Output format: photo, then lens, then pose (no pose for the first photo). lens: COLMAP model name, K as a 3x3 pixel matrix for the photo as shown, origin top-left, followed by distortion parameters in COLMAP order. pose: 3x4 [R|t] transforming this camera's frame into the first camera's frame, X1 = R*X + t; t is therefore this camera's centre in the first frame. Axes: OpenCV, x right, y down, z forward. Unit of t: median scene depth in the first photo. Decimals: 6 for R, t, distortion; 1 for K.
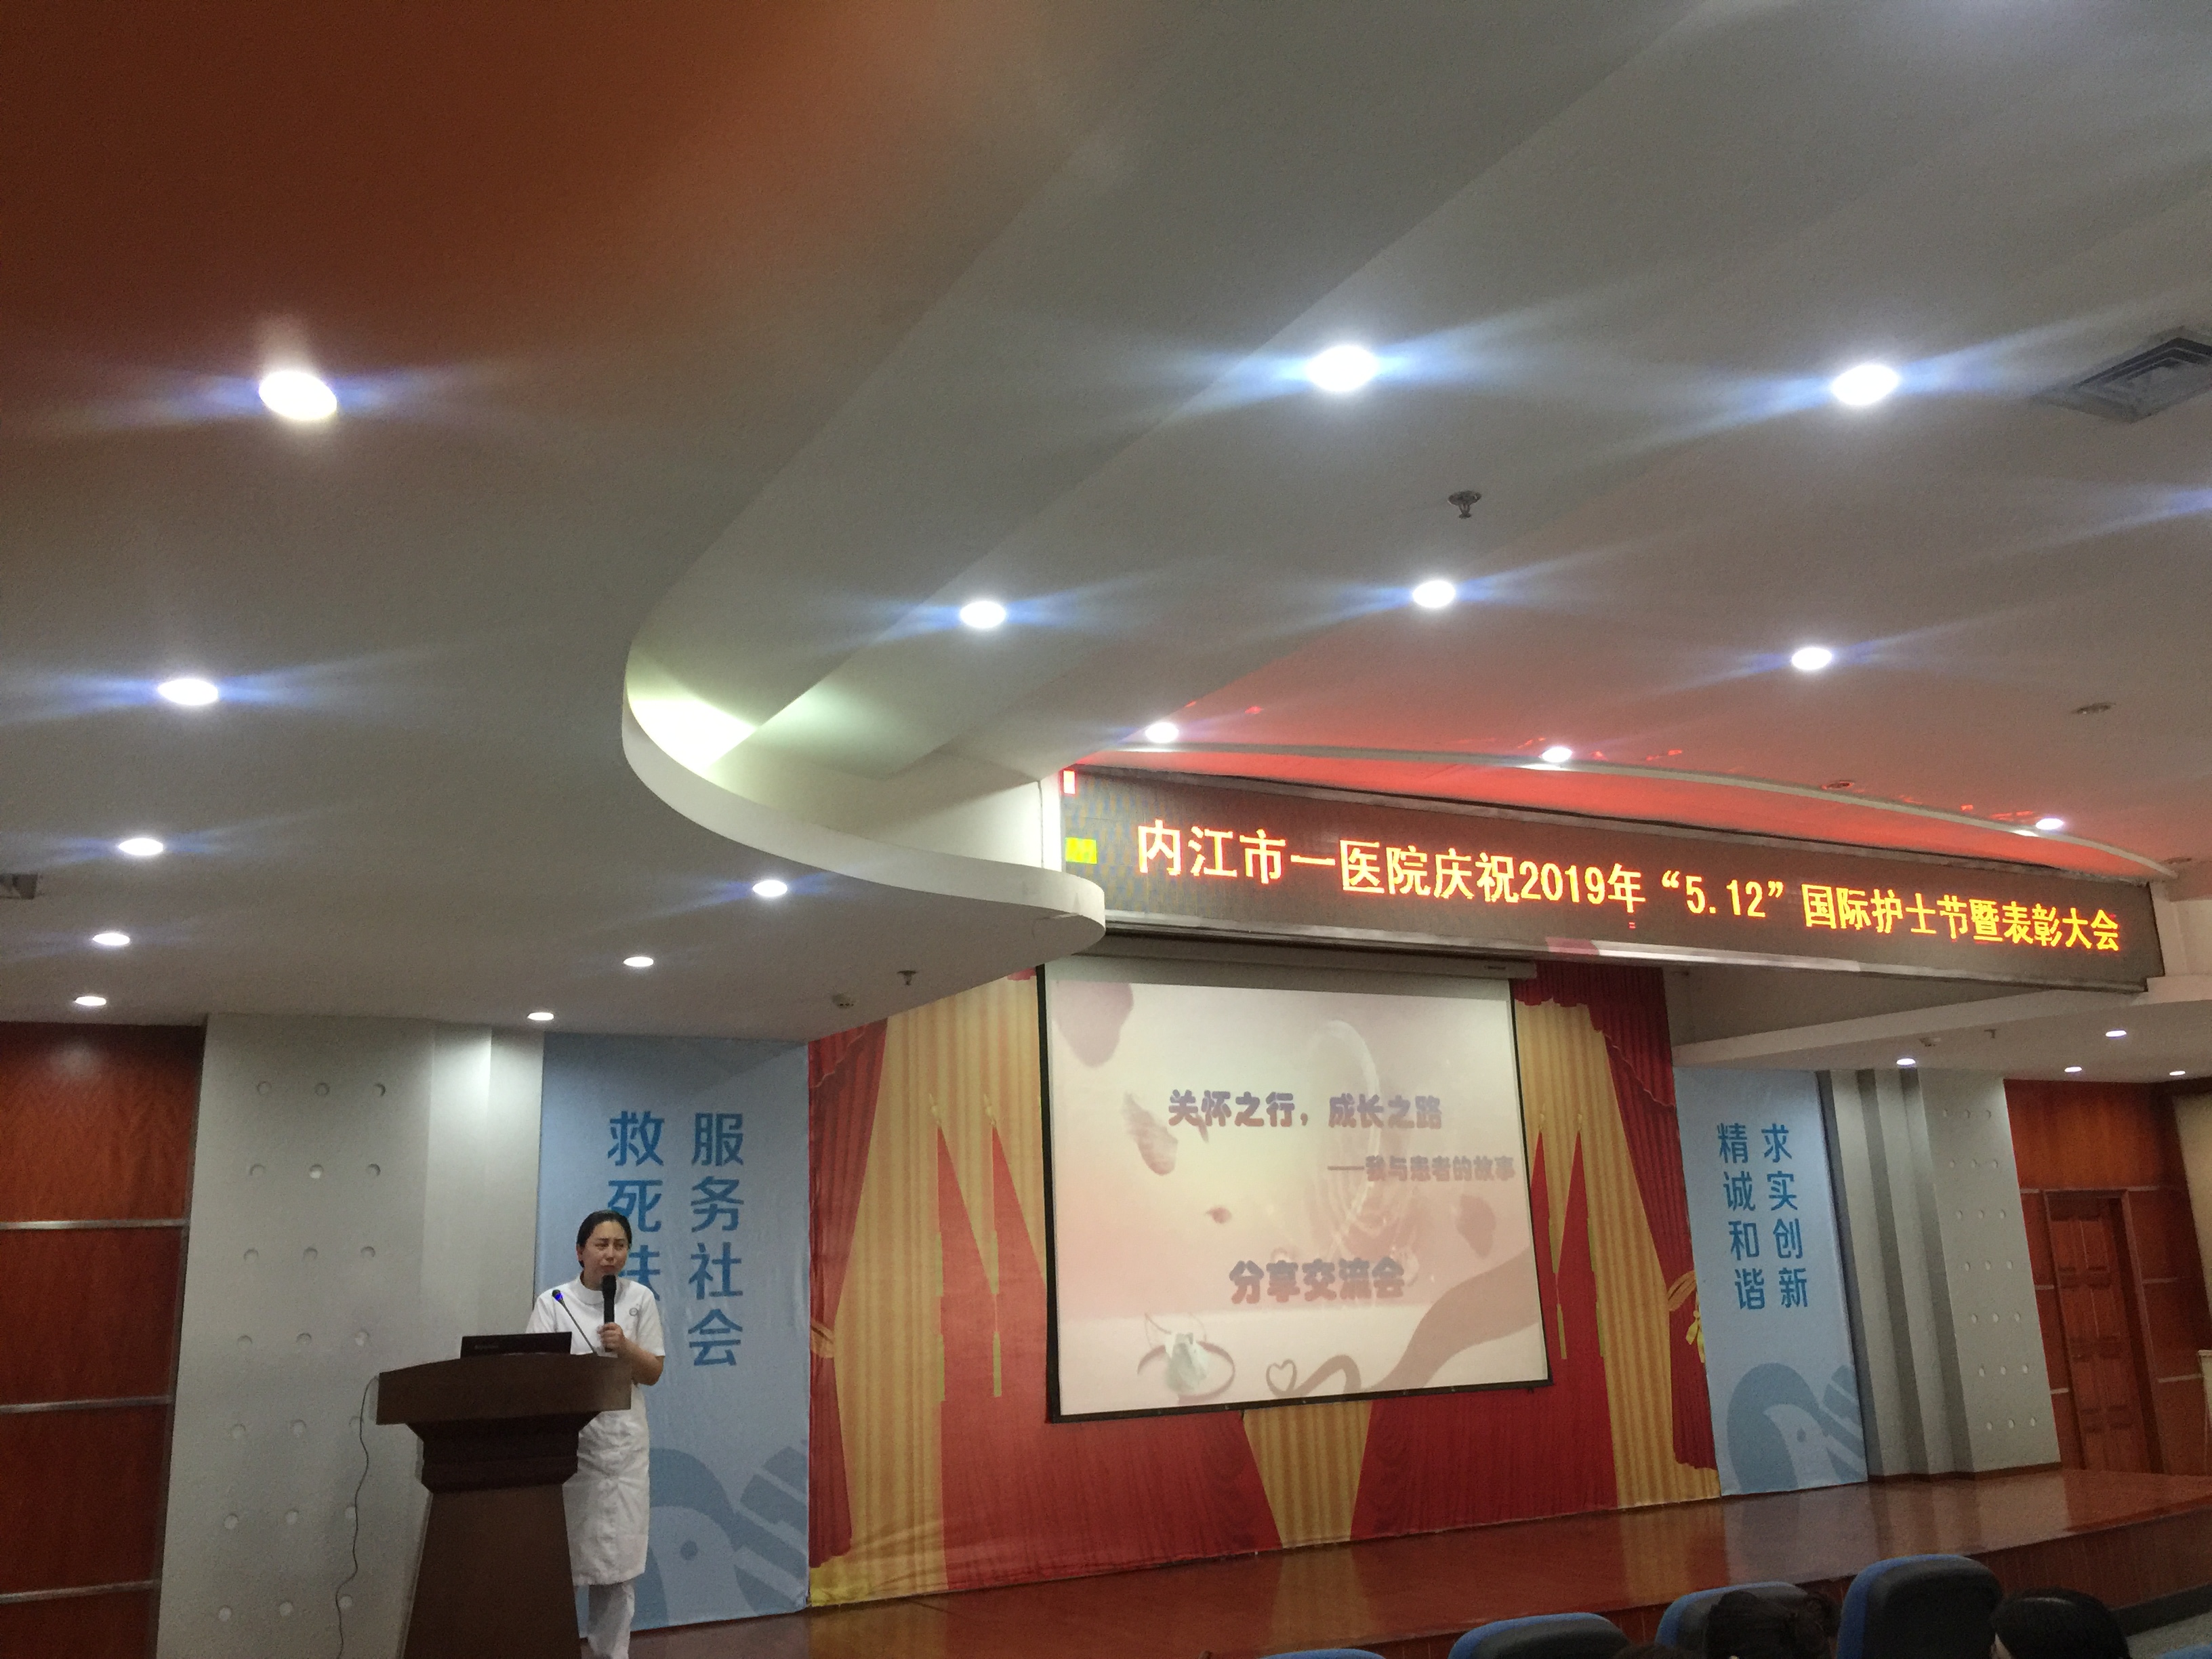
lens RADIAL K [[1892.5, 0, 1105.3], [0, 1892.5, 807.4], [0, 0, 1]] dist [0.059459, -0.071961]
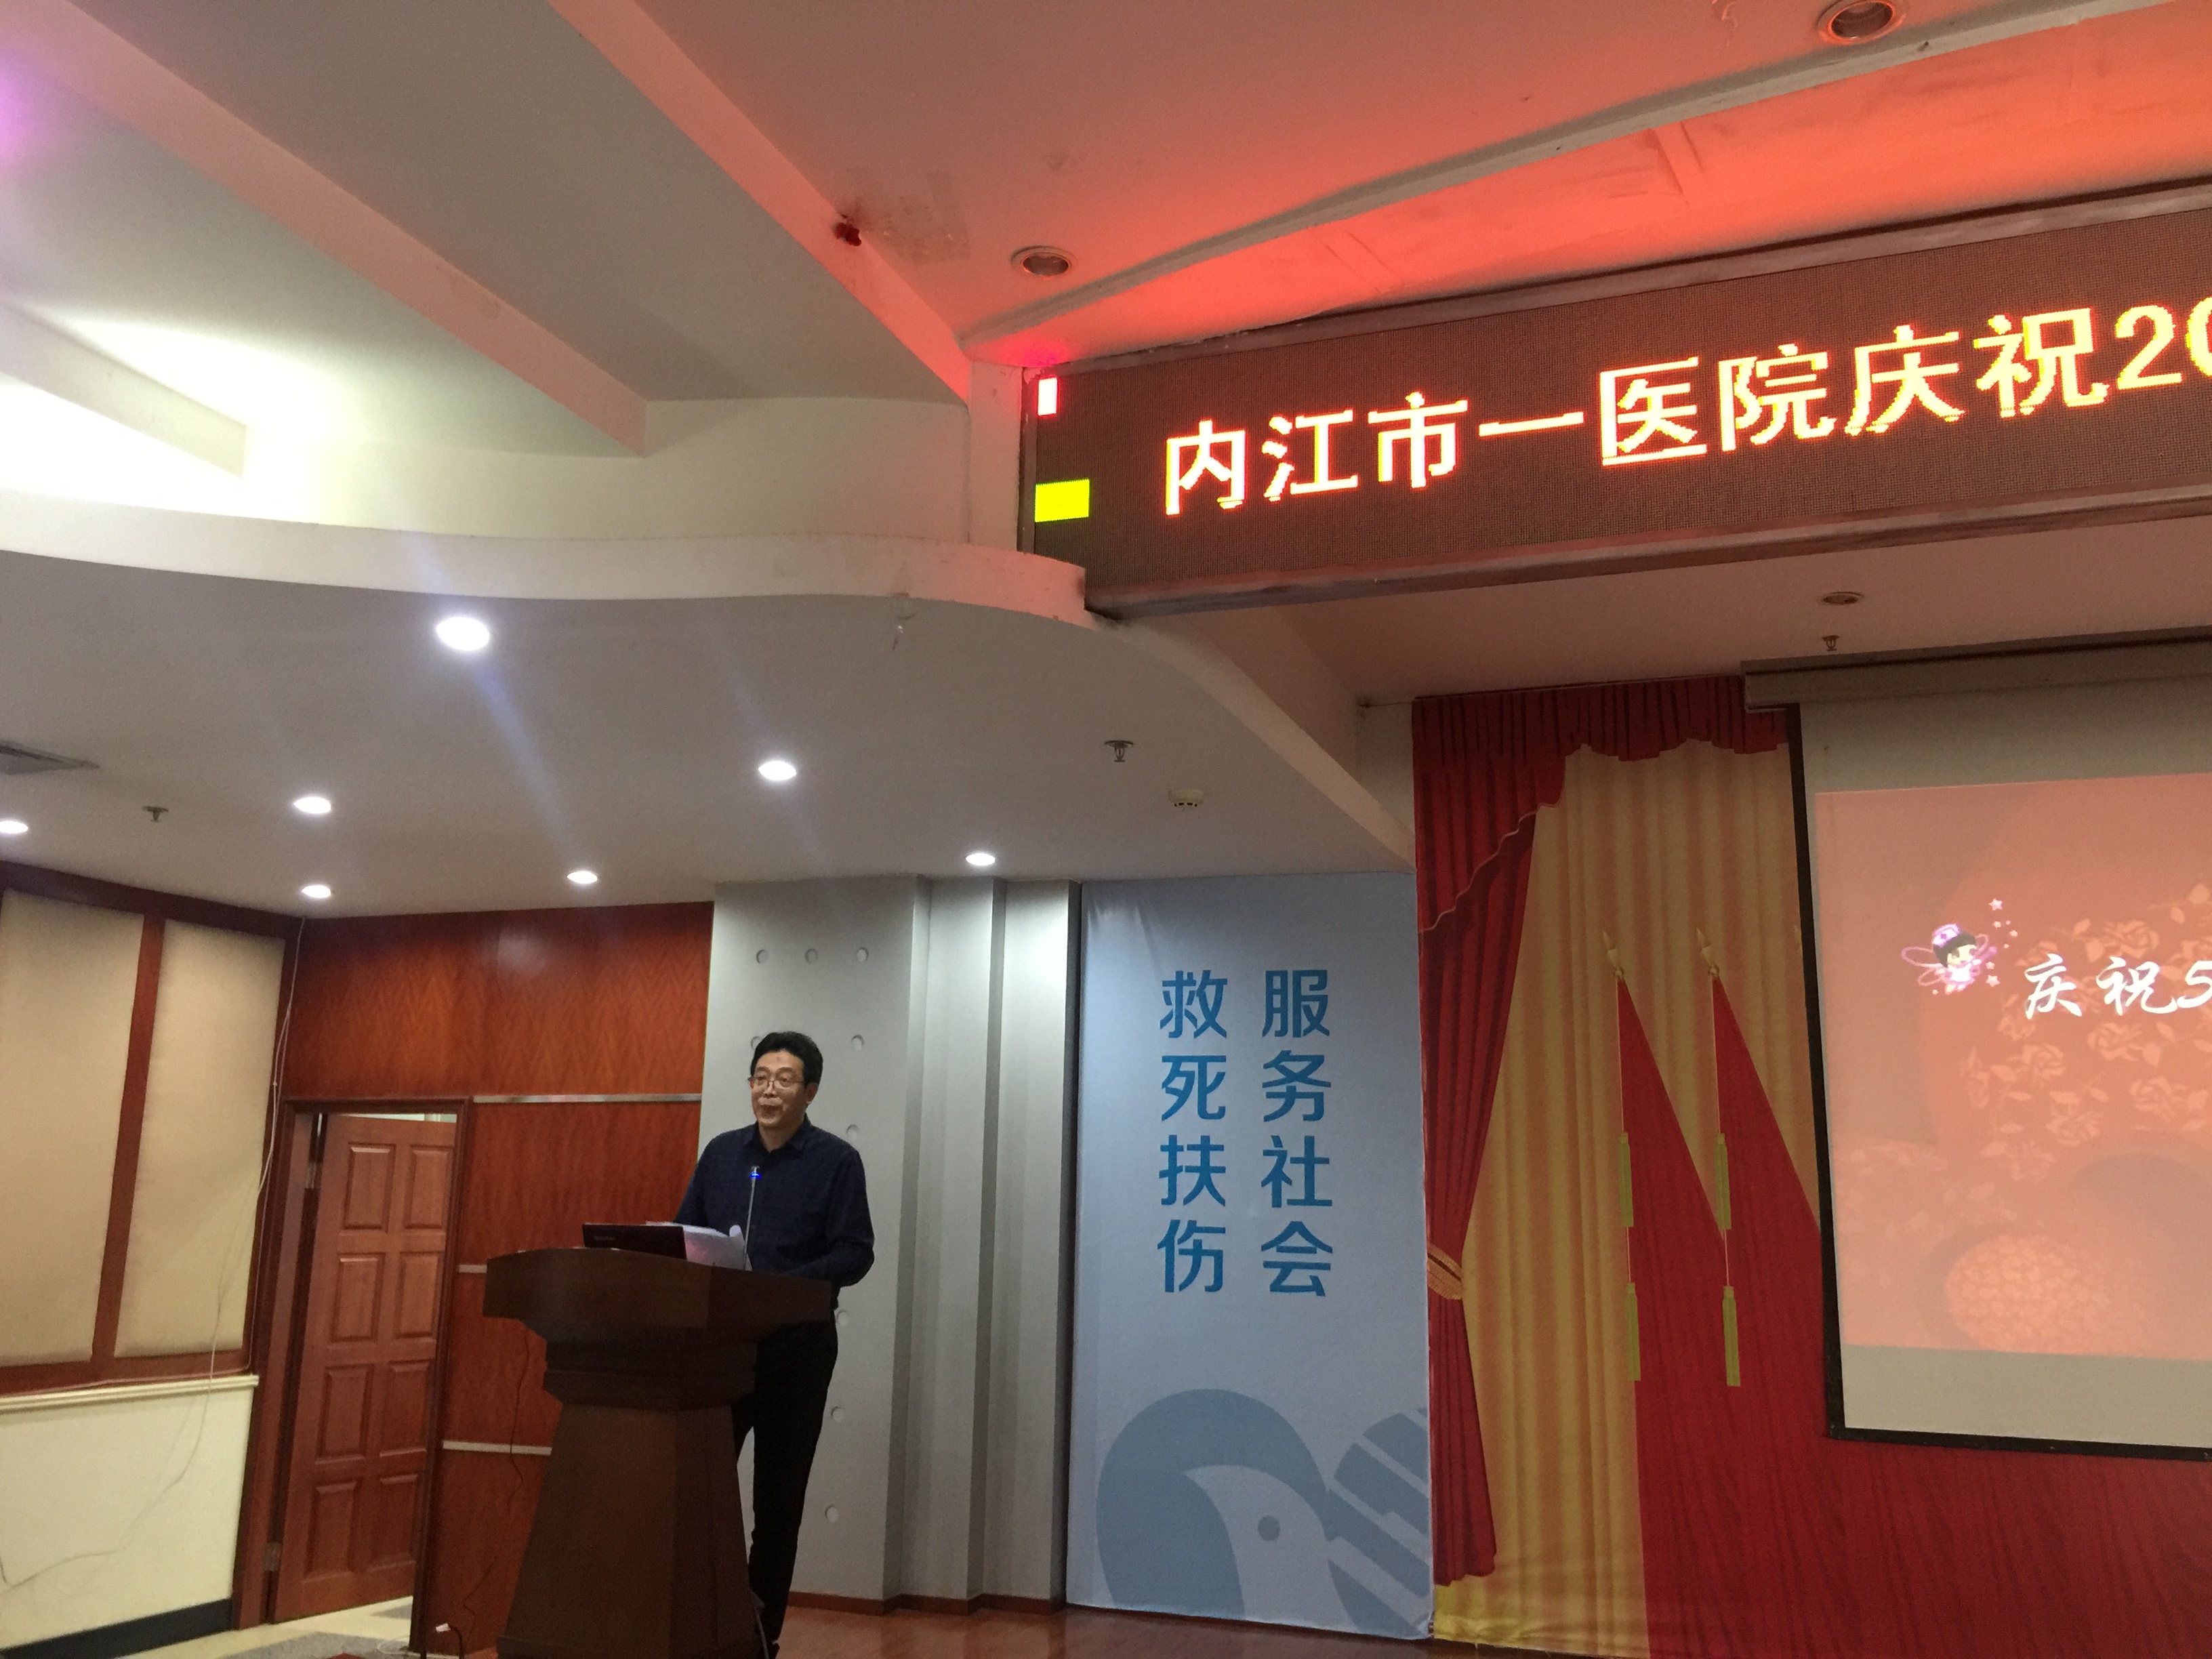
lens RADIAL K [[1892.5, 0, 1105.3], [0, 1892.5, 807.4], [0, 0, 1]] dist [0.059459, -0.071961]
pose [[0.640230, -0.109948, -0.760274, 0.345864], [0.142560, 0.989518, -0.023050, 0.104952], [0.754839, -0.093627, 0.649193, 0.460131]]
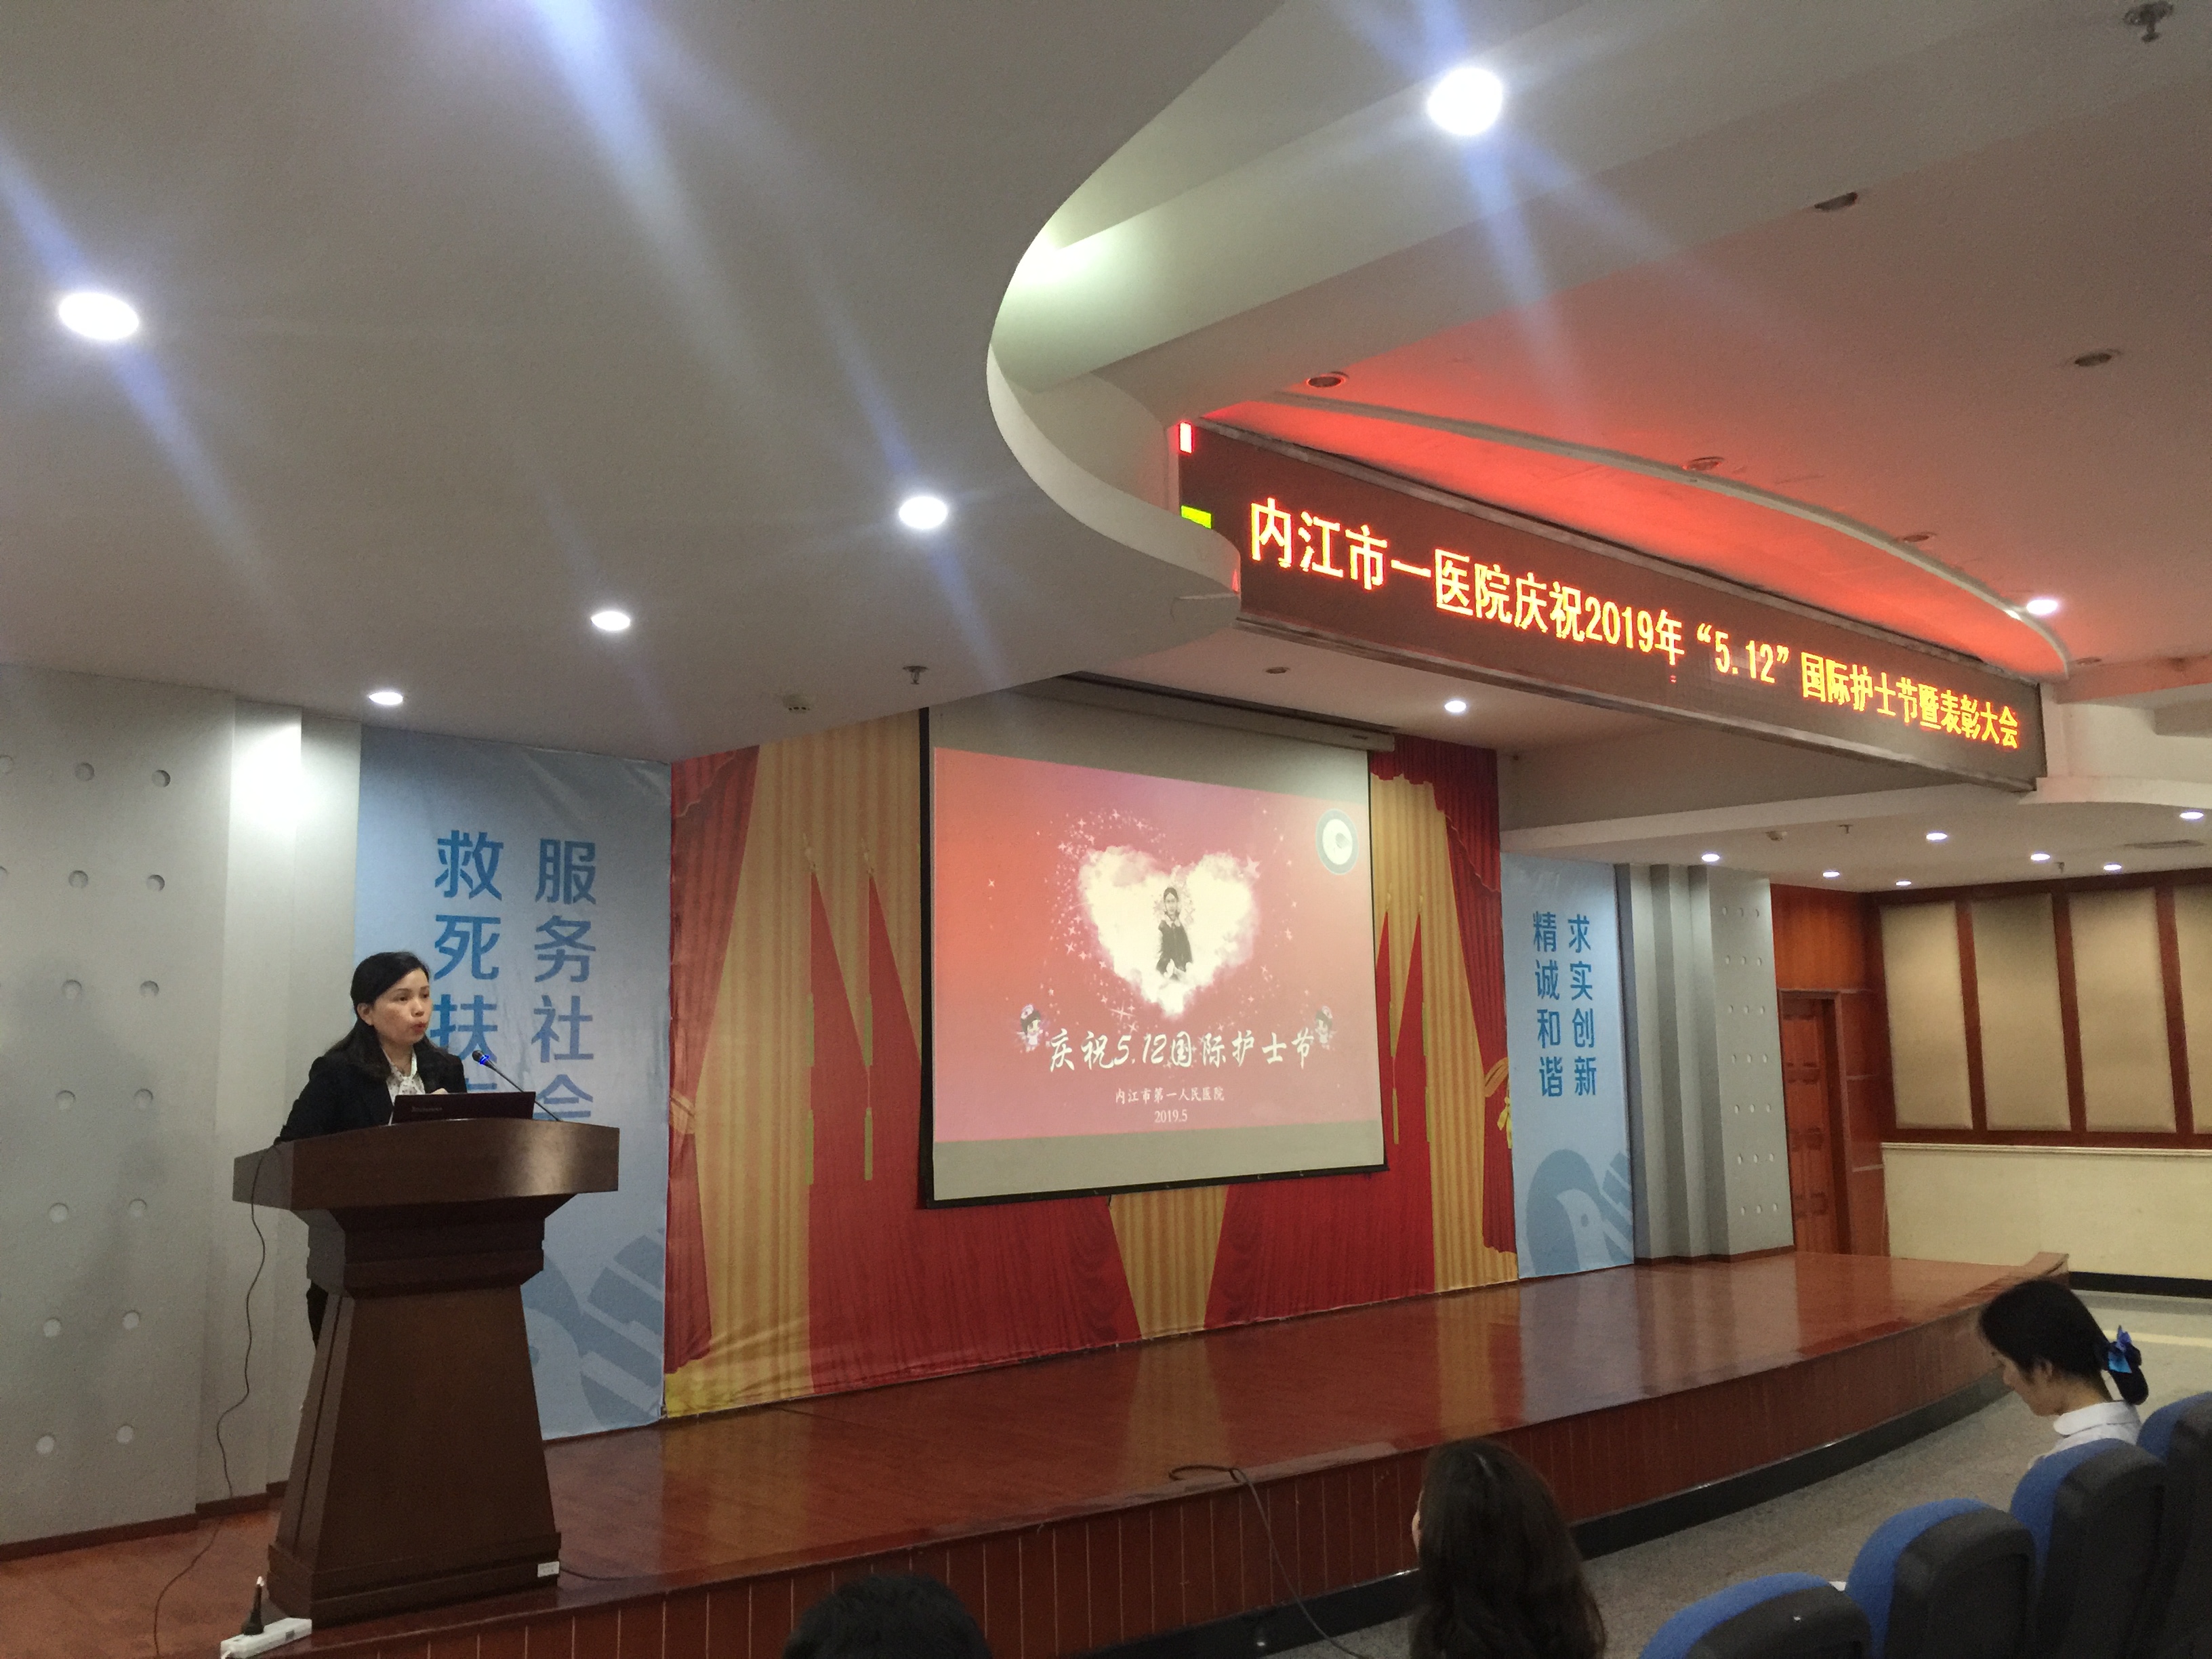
lens RADIAL K [[1886.7, 0, 1109.0], [0, 1886.7, 811.0], [0, 0, 1]] dist [0.058571, -0.070192]
pose [[0.967618, 0.053228, 0.246742, -0.184217], [-0.079172, 0.992185, 0.096442, 0.053082], [-0.239680, -0.112854, 0.964270, 0.166688]]
